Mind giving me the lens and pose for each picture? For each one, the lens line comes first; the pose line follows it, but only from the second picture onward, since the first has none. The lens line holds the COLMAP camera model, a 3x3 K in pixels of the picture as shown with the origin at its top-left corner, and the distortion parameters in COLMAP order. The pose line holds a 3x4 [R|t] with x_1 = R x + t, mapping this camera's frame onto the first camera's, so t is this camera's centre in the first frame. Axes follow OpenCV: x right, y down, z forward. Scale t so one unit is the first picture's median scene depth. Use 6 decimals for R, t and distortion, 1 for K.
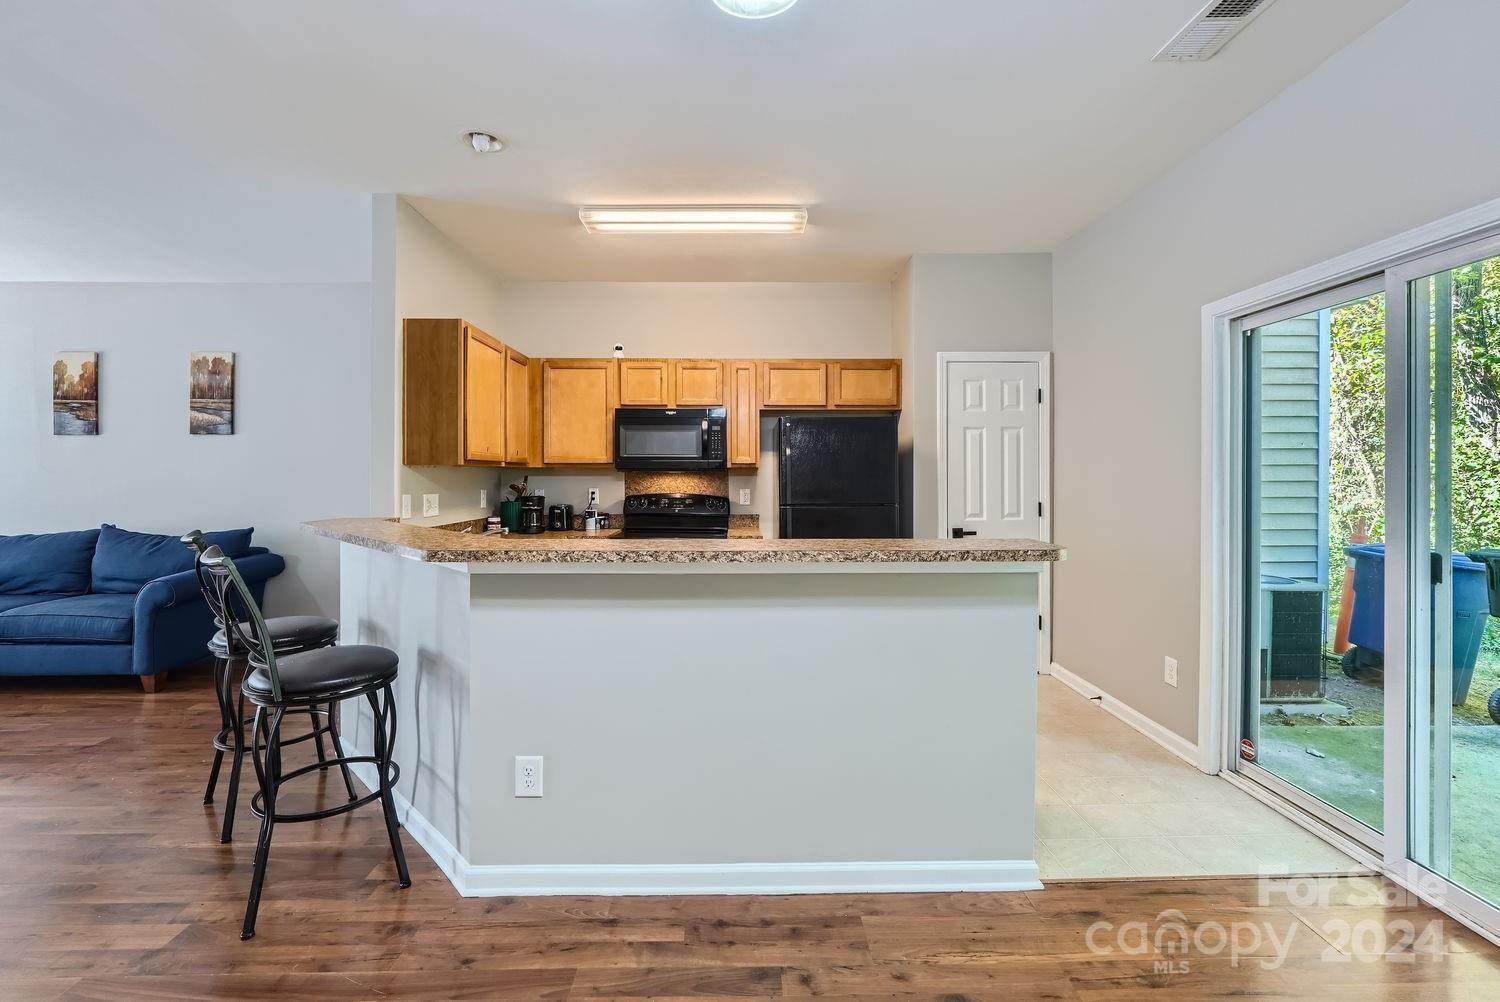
lens RADIAL K [[641.6, 0, 750.0], [0, 641.6, 481.6], [0, 0, 1]] dist [-0.008620, 0.000255]
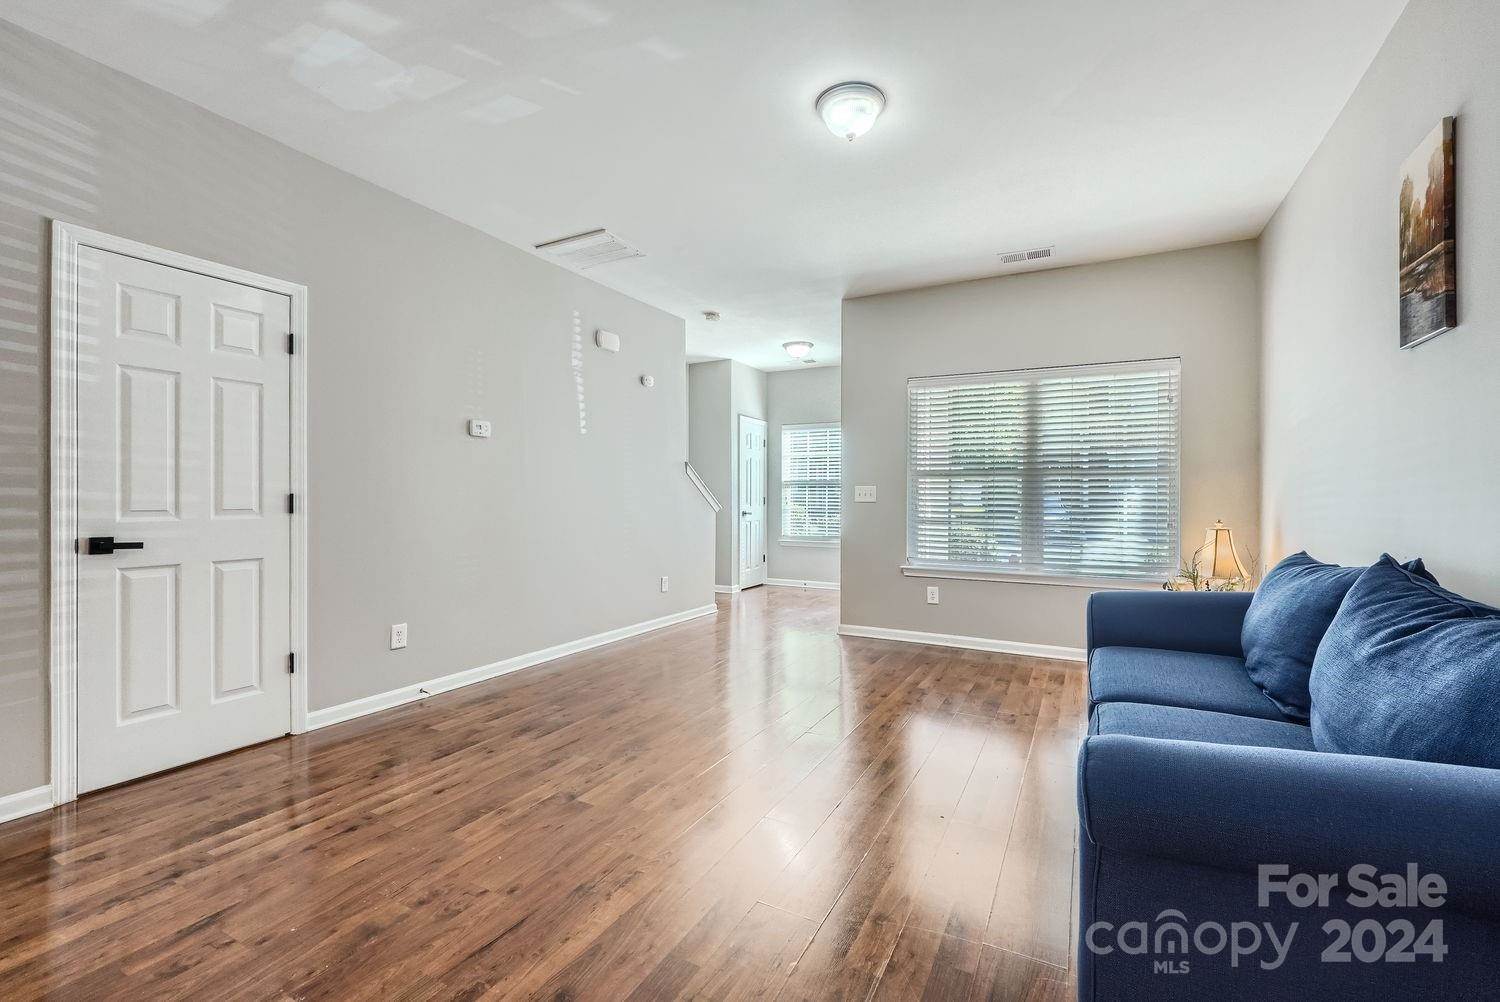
lens RADIAL K [[638.3, 0, 750.0], [0, 638.3, 501.0], [0, 0, 1]] dist [-0.000987, -0.000022]
pose [[-0.487494, -0.000165, -0.873127, -0.519583], [-0.010366, 0.999931, 0.005599, 0.040096], [0.873065, 0.011780, -0.487461, 0.892355]]
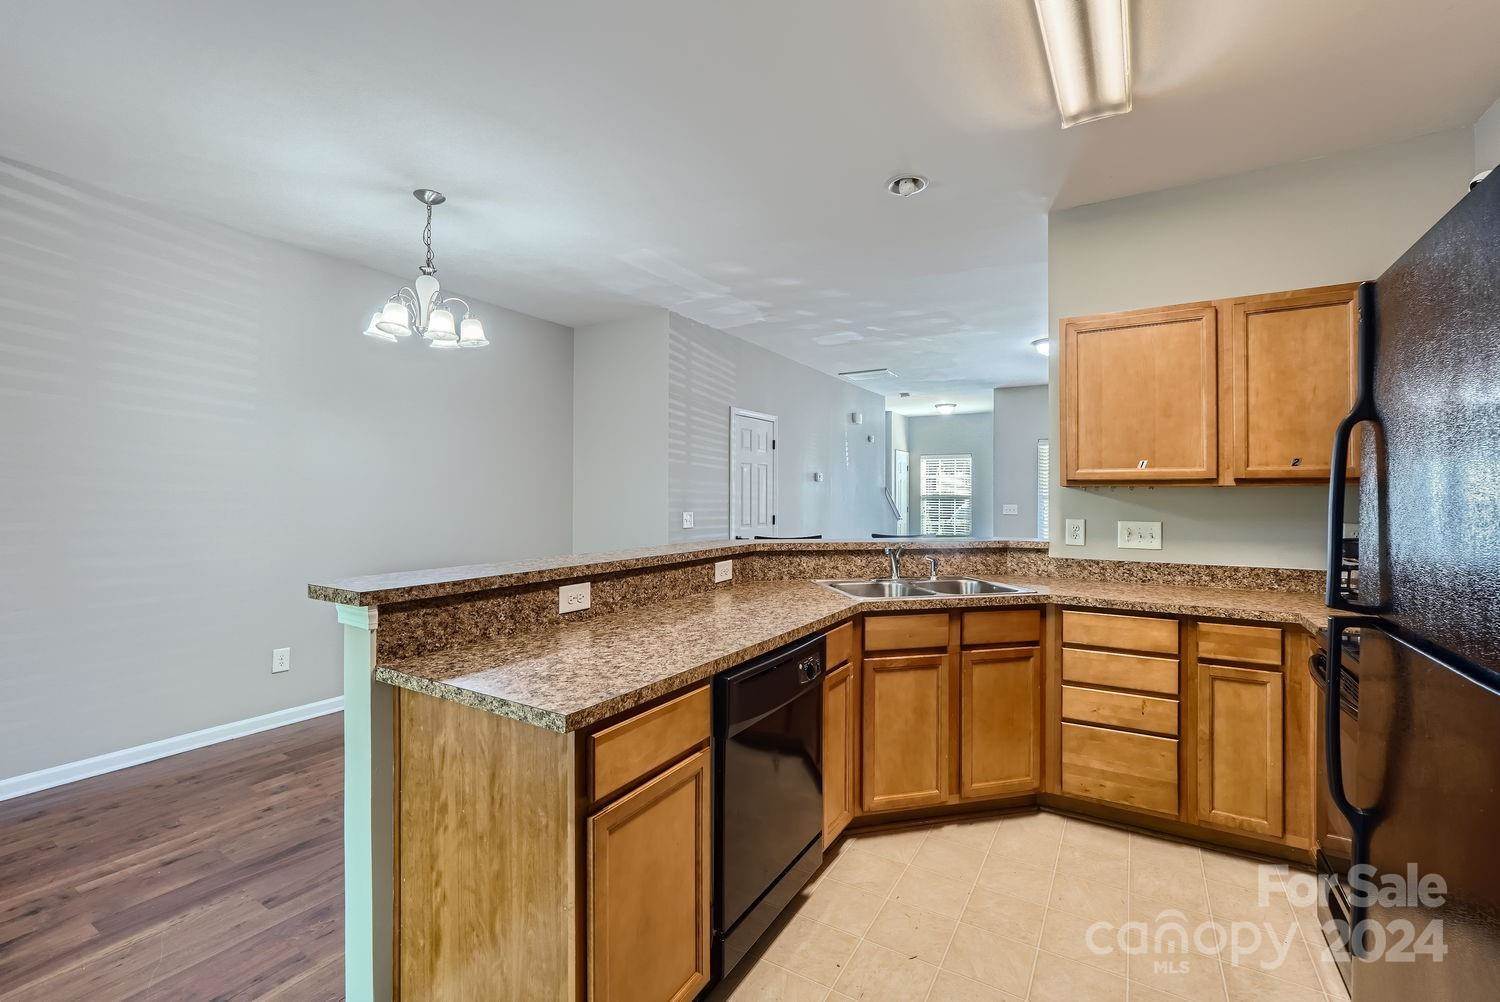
lens RADIAL K [[631.3, 0, 741.3], [0, 631.3, 492.5], [0, 0, 1]] dist [-0.010423, 0.000384]
pose [[-0.544095, -0.009076, -0.838974, 0.385027], [-0.012985, 0.999913, -0.002396, -0.006943], [0.838923, 0.009590, -0.544166, 0.846697]]
